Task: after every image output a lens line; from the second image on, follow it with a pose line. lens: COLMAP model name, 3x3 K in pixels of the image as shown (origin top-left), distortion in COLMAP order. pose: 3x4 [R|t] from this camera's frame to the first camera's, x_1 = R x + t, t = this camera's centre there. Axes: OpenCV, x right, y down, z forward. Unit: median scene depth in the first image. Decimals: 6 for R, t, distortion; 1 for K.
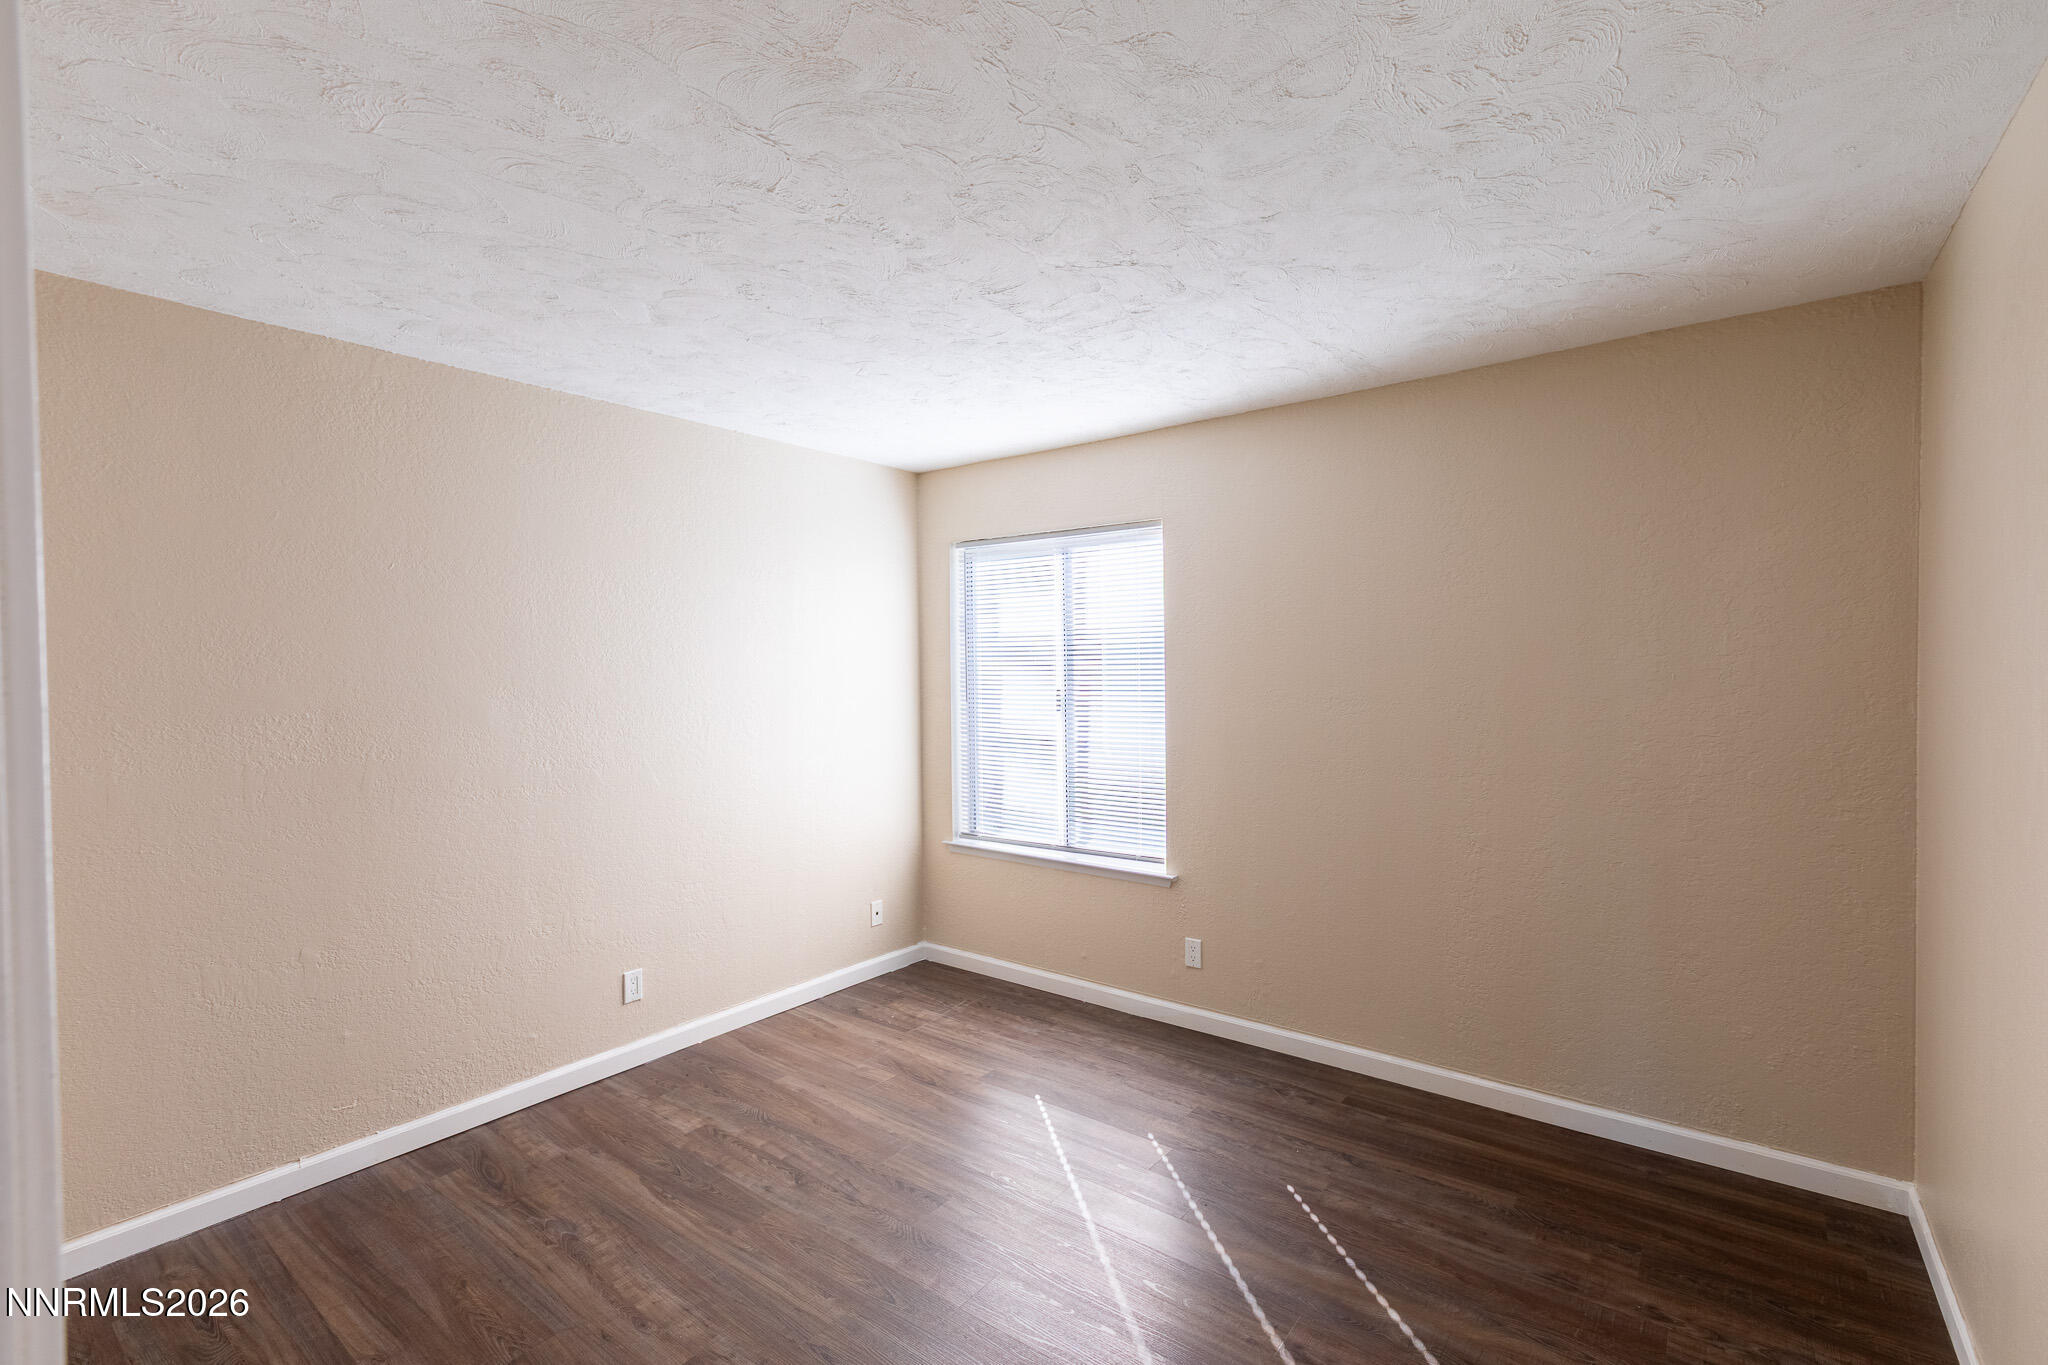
lens RADIAL K [[909.2, 0, 1025.0], [0, 909.2, 681.0], [0, 0, 1]] dist [-0.001336, 0.000791]
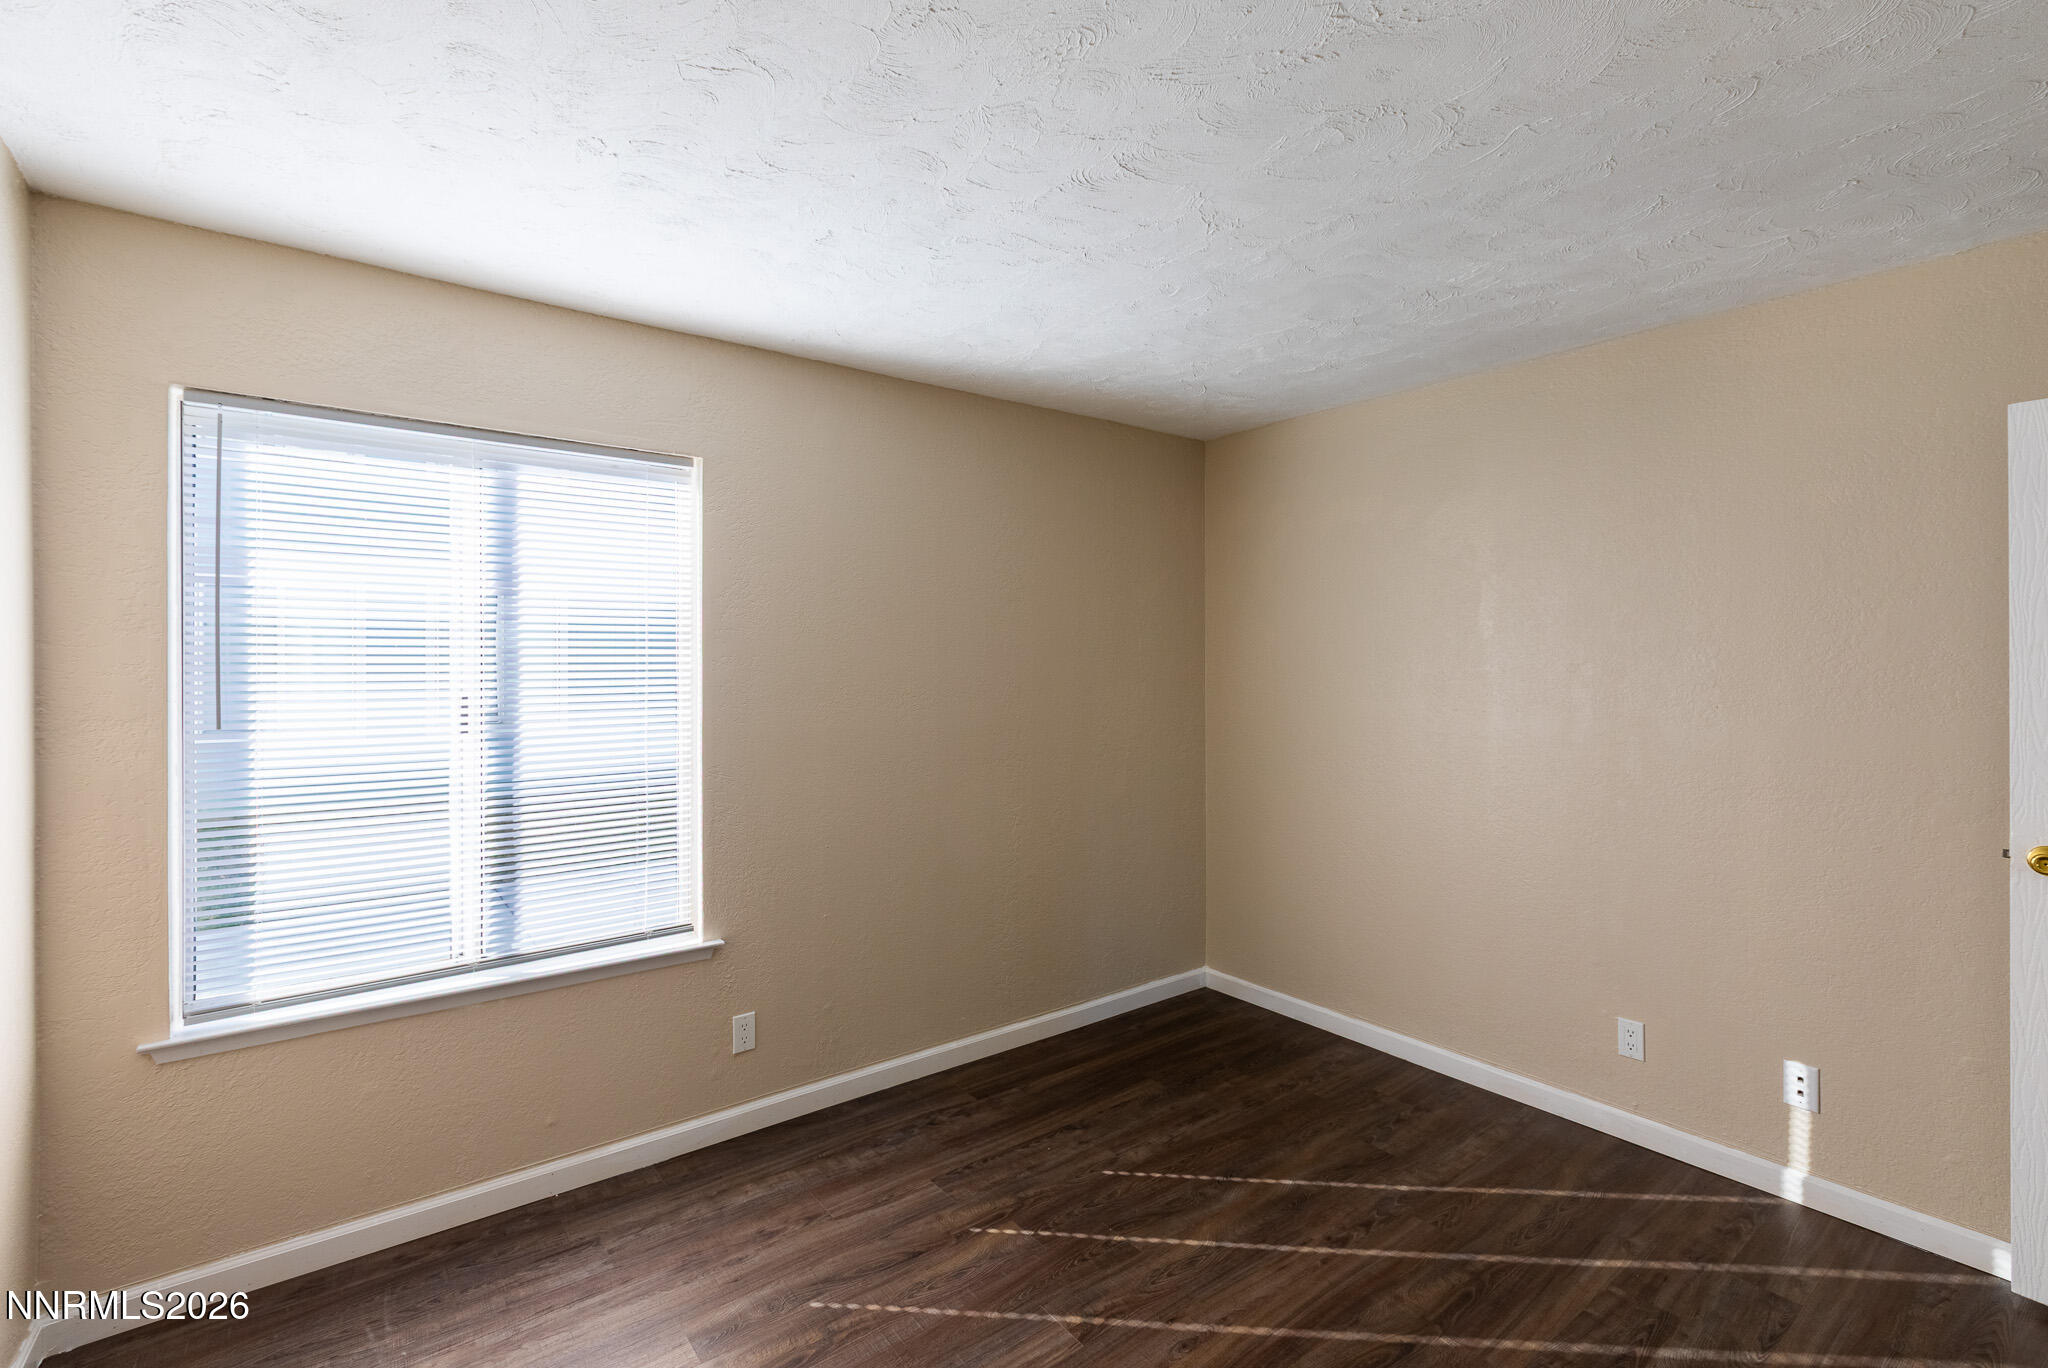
lens RADIAL K [[909.2, 0, 1025.0], [0, 909.2, 674.2], [0, 0, 1]] dist [-0.001336, 0.000791]
pose [[0.261853, 0.000571, 0.965108, -0.563800], [0.019281, 0.999797, -0.005822, 0.006618], [-0.964915, 0.020133, 0.261789, 0.647024]]
